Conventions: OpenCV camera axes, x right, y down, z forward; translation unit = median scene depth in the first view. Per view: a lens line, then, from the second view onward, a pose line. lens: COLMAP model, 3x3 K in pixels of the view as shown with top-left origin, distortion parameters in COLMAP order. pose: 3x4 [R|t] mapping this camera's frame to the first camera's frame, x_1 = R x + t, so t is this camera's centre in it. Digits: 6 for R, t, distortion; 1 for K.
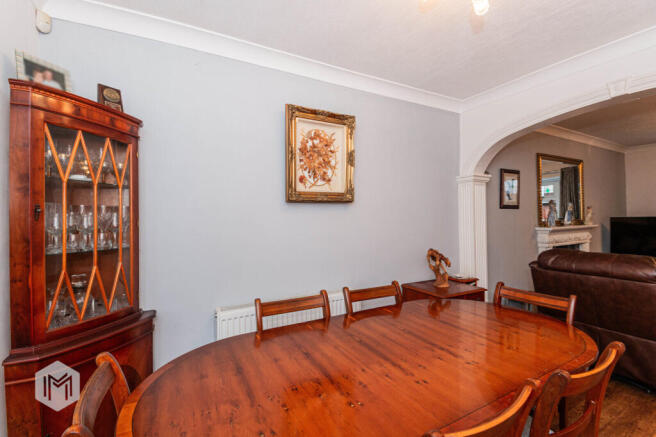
lens RADIAL K [[289.4, 0, 328.0], [0, 289.4, 218.5], [0, 0, 1]] dist [0.001769, 0.000003]
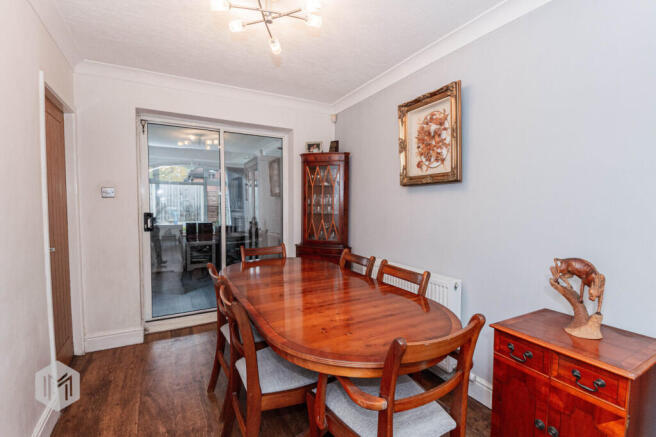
lens RADIAL K [[289.4, 0, 328.0], [0, 289.4, 218.5], [0, 0, 1]] dist [0.001769, 0.000003]
pose [[0.002648, 0.043993, -0.999028, 0.990046], [-0.027661, 0.998653, 0.043903, 0.029185], [0.999614, 0.027518, 0.003862, 0.644051]]
